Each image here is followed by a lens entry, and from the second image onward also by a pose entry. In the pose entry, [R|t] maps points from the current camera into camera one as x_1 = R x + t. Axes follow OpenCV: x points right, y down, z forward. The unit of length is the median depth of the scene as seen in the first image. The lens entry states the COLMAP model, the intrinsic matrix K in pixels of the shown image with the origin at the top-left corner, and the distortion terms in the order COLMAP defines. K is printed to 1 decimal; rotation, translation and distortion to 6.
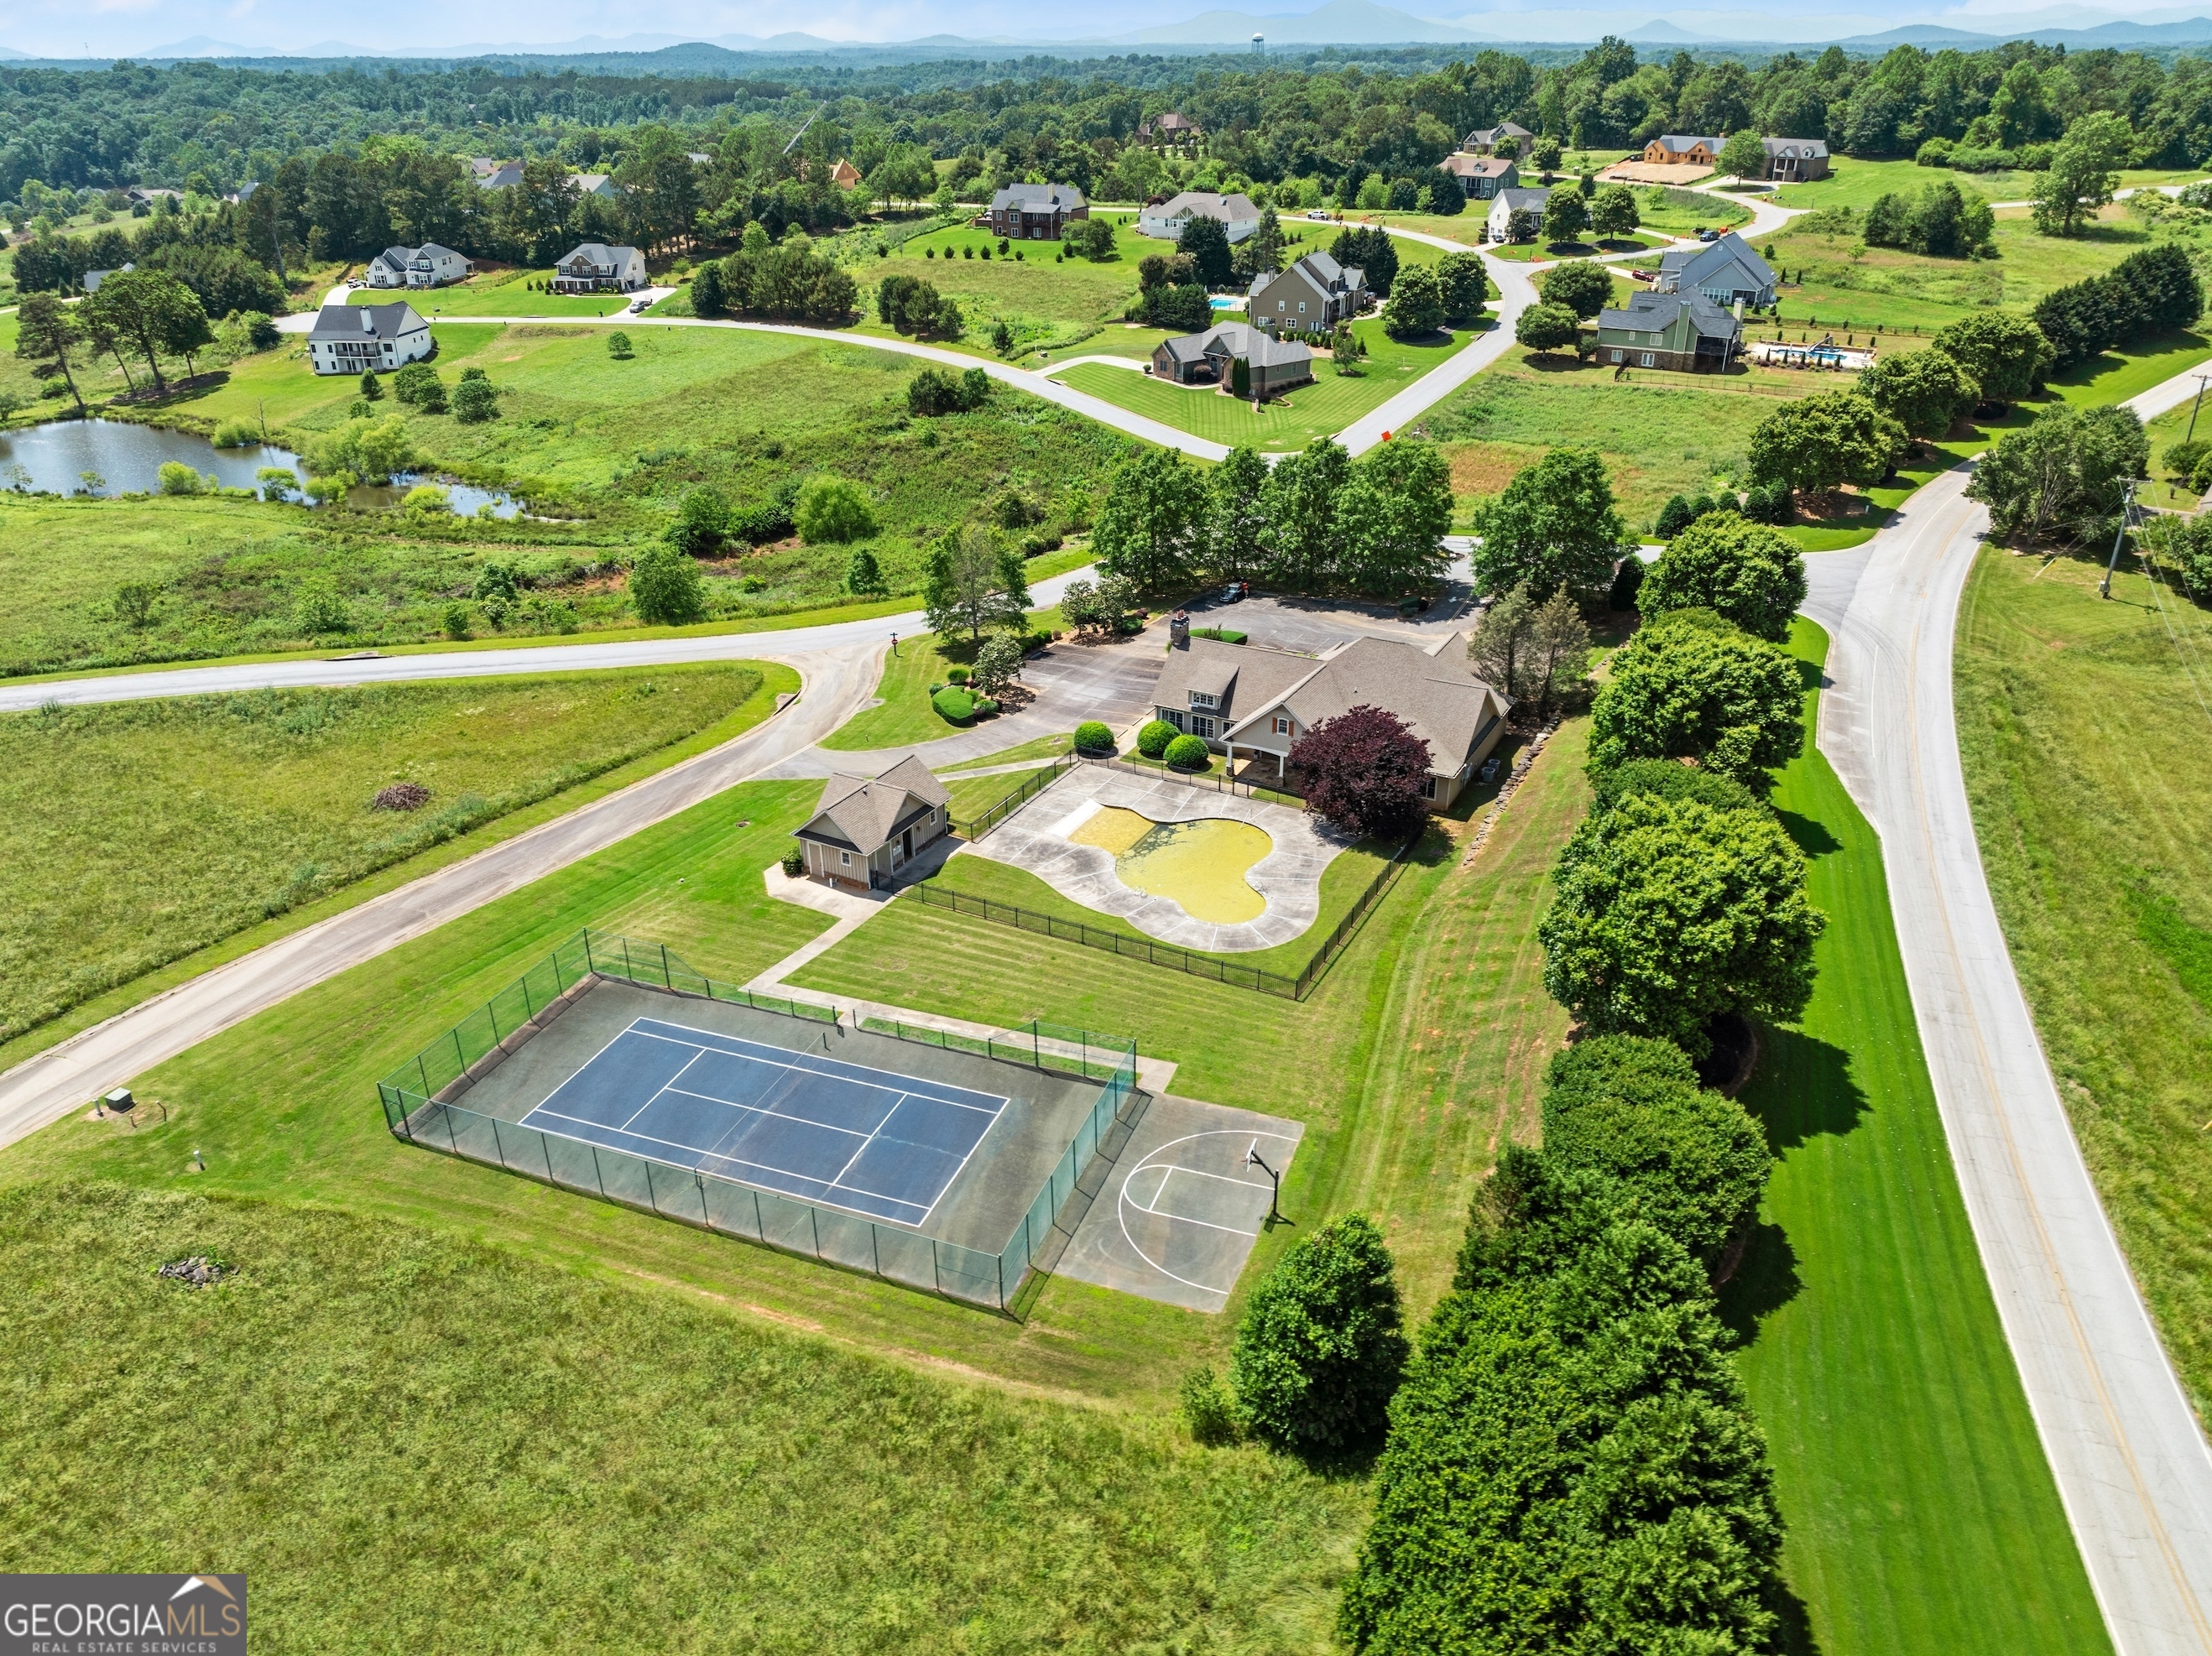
lens RADIAL K [[1555.1, 0, 1115.4], [0, 1555.1, 834.5], [0, 0, 1]] dist [-0.058730, 0.029369]
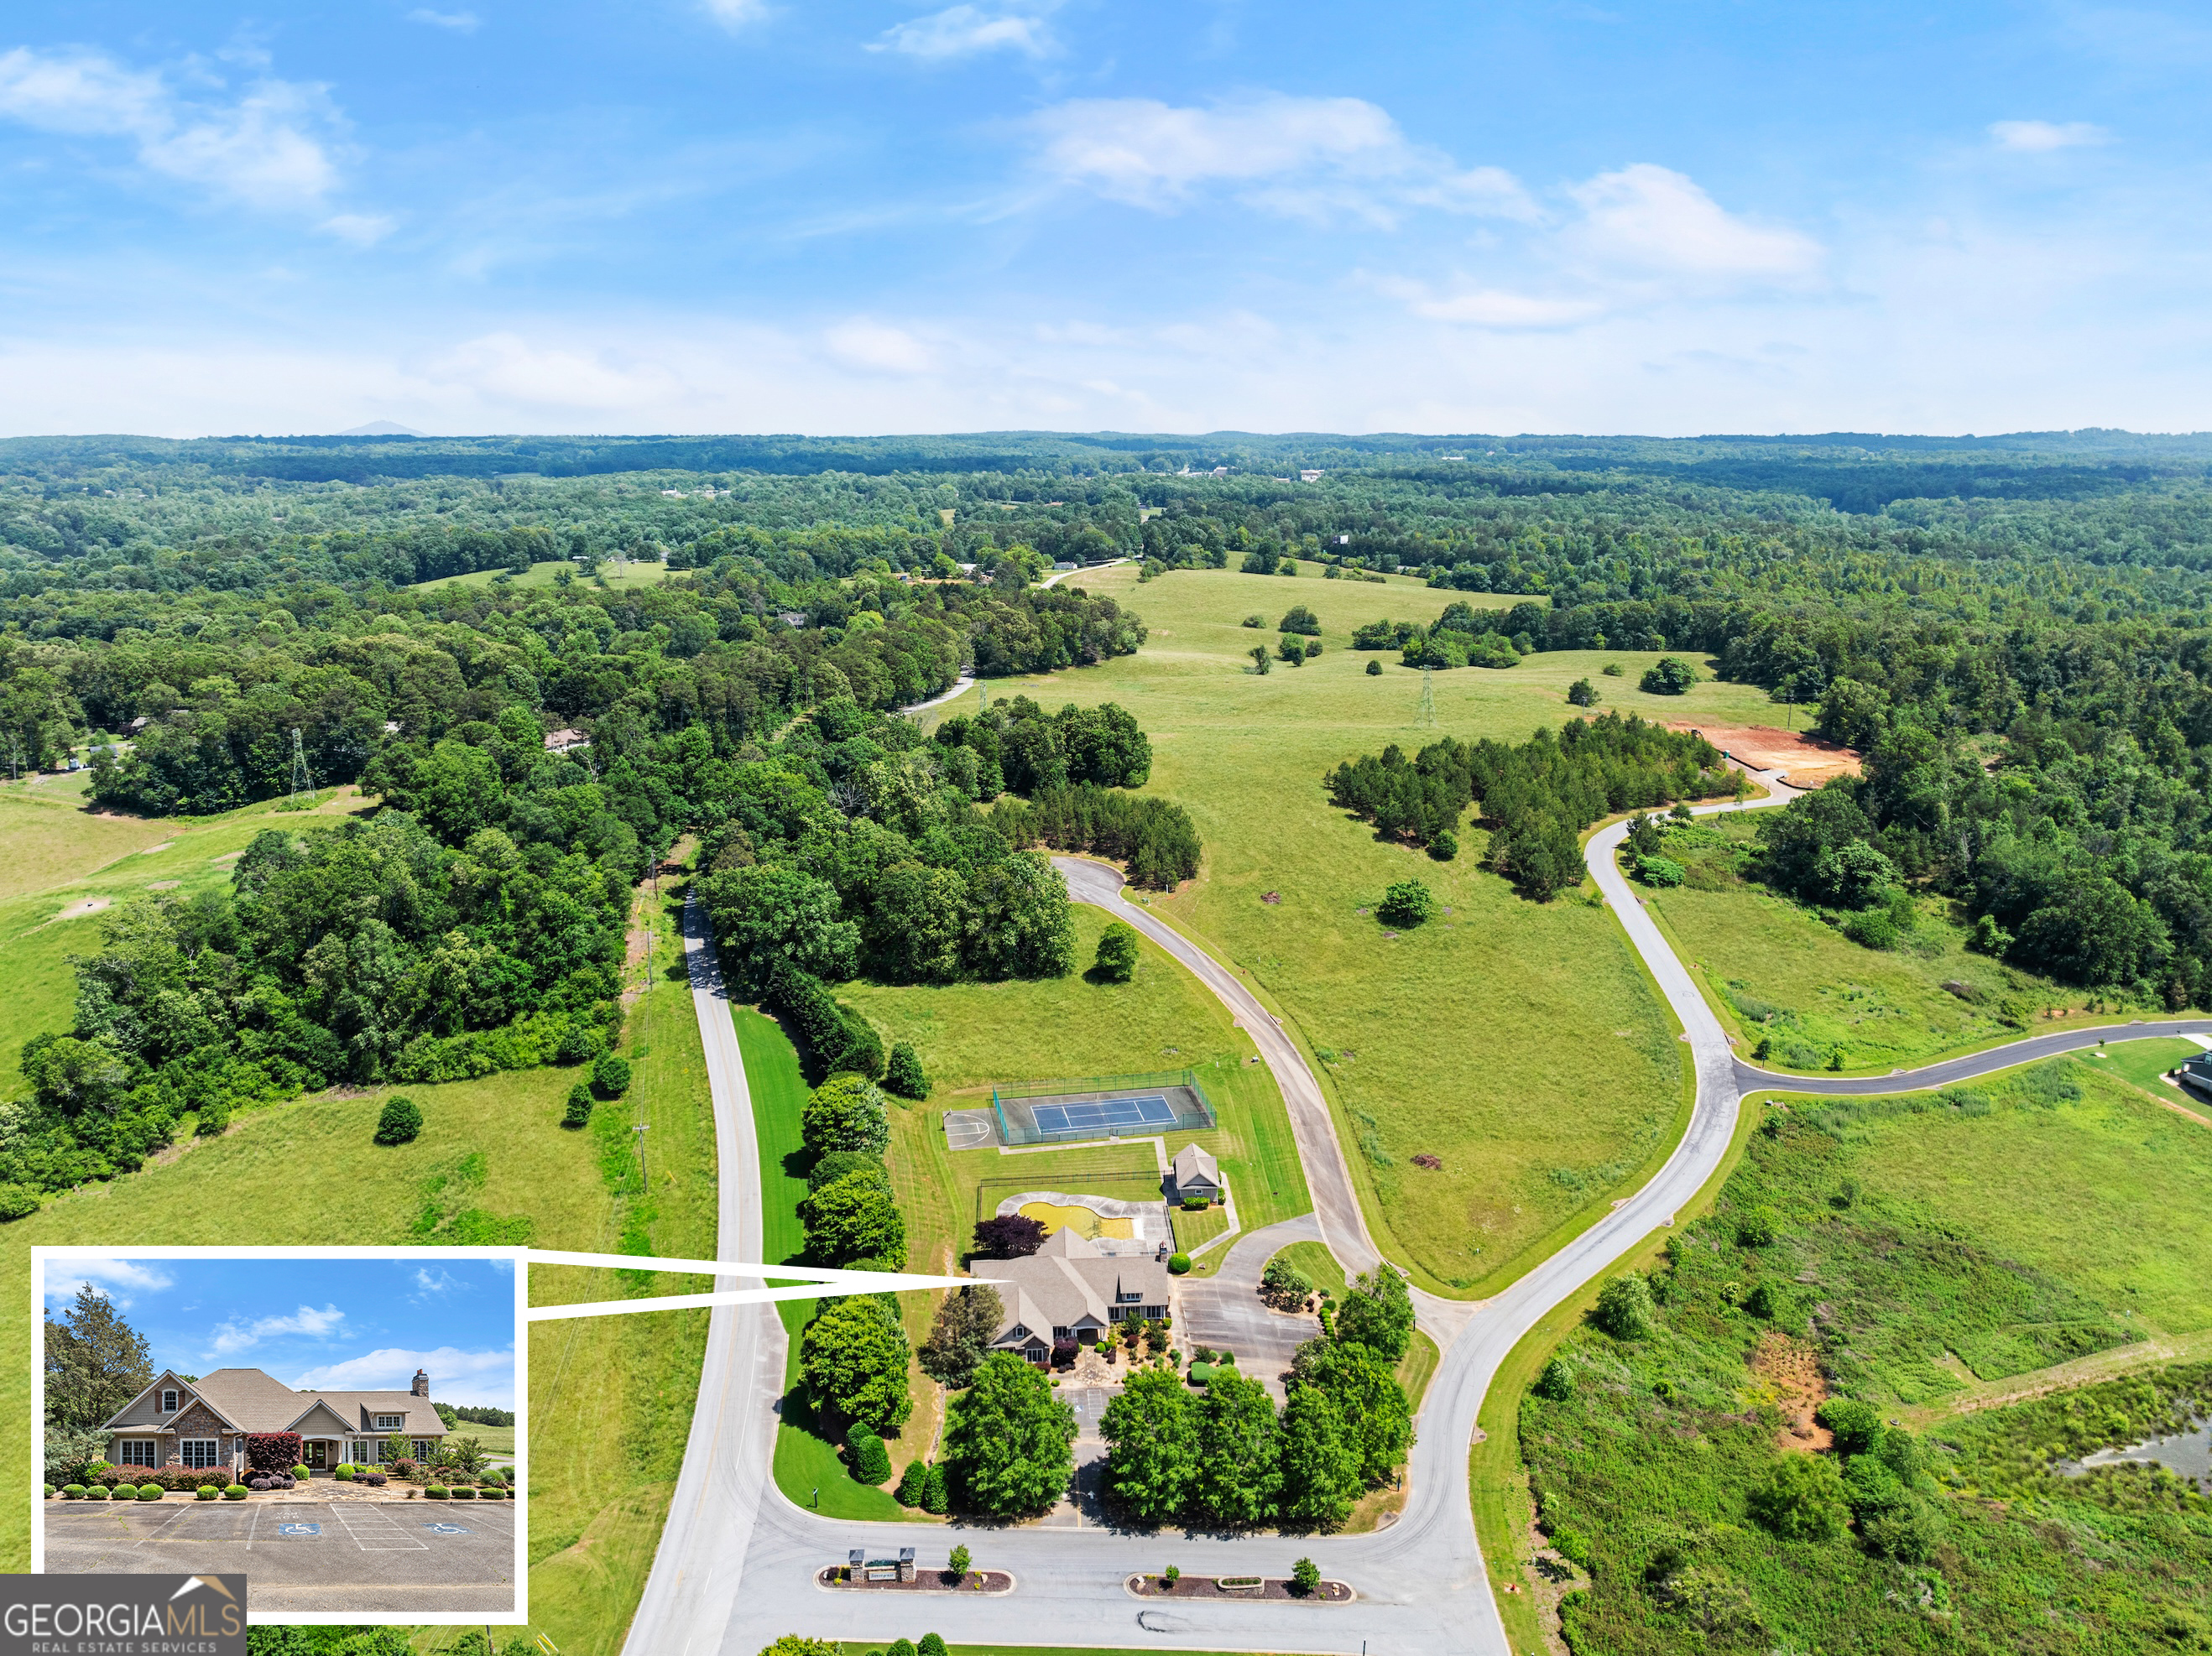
lens RADIAL K [[1595.7, 0, 1137.5], [0, 1595.7, 789.4], [0, 0, 1]] dist [-0.001202, 0.008743]
pose [[-0.841335, 0.128956, -0.524905, 0.415061], [-0.242027, 0.778447, 0.579174, -0.693625], [0.483299, 0.614321, -0.623724, 0.812435]]
